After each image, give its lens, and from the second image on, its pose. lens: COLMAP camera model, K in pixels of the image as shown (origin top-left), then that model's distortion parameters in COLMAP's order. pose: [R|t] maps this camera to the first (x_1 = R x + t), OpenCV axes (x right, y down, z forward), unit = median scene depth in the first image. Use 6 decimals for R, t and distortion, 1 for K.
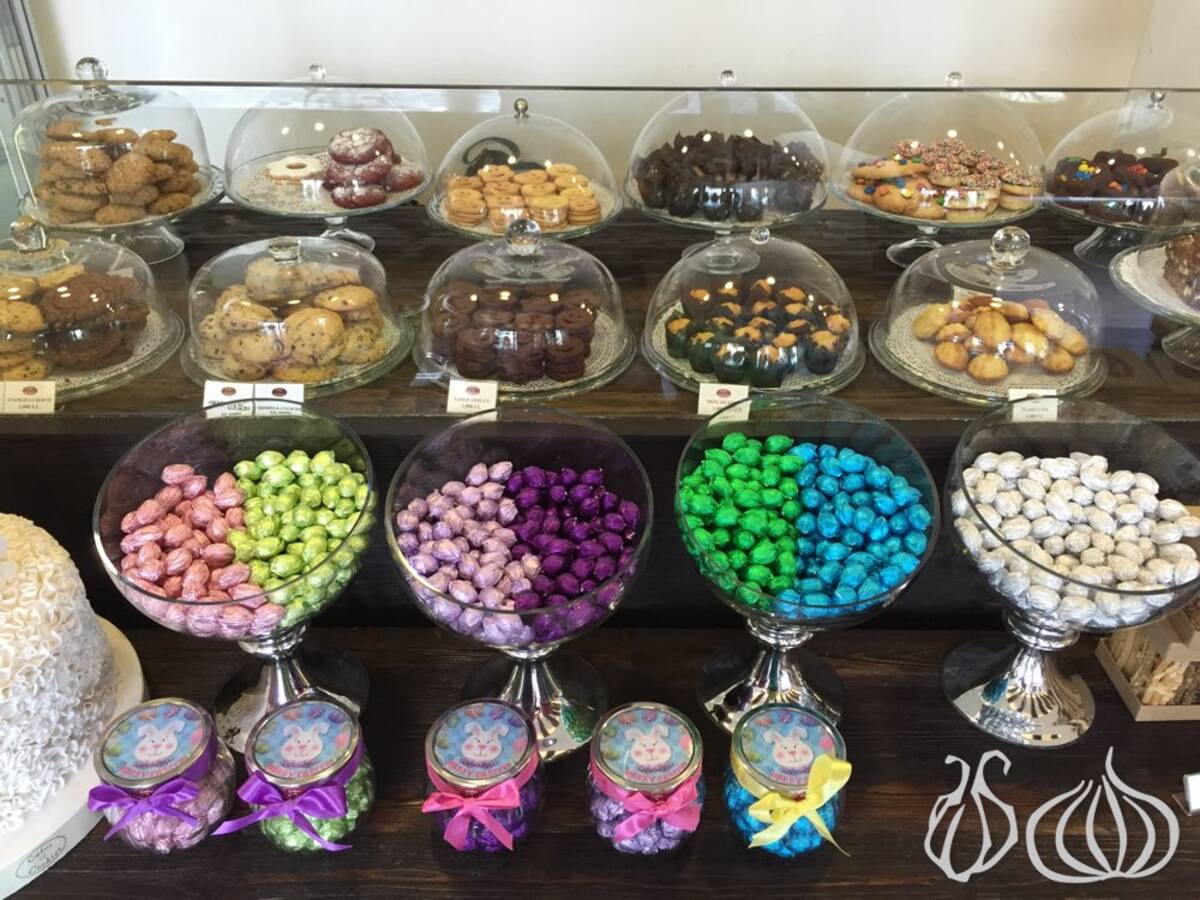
lens RADIAL K [[1024.1, 0, 600.0], [0, 1024.1, 450.0], [0, 0, 1]] dist [0.077653, -0.110979]
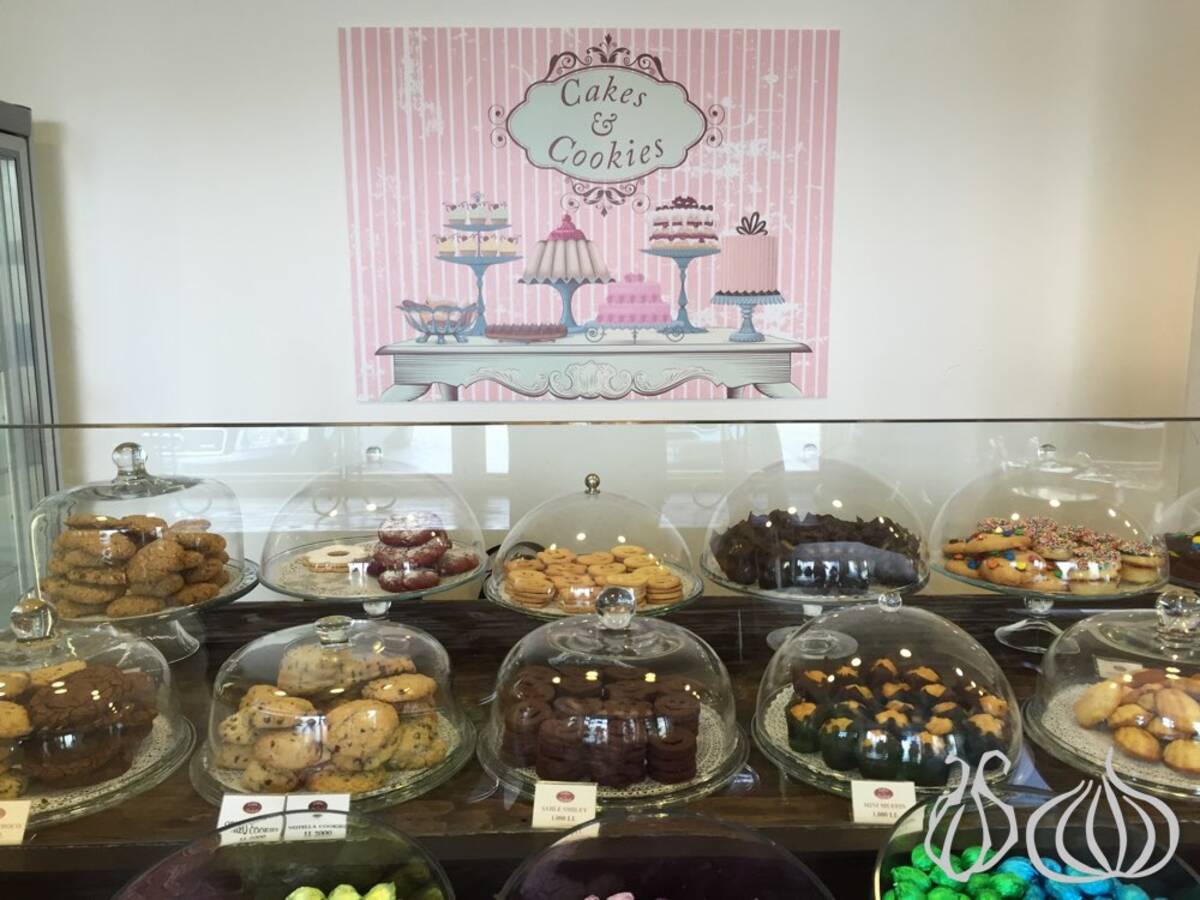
lens RADIAL K [[1024.1, 0, 600.0], [0, 1024.1, 450.0], [0, 0, 1]] dist [0.077653, -0.110979]
pose [[0.999483, -0.015509, 0.028153, -0.106148], [0.025600, 0.913742, -0.405488, 0.018794], [-0.019436, 0.405999, 0.913667, 0.158176]]
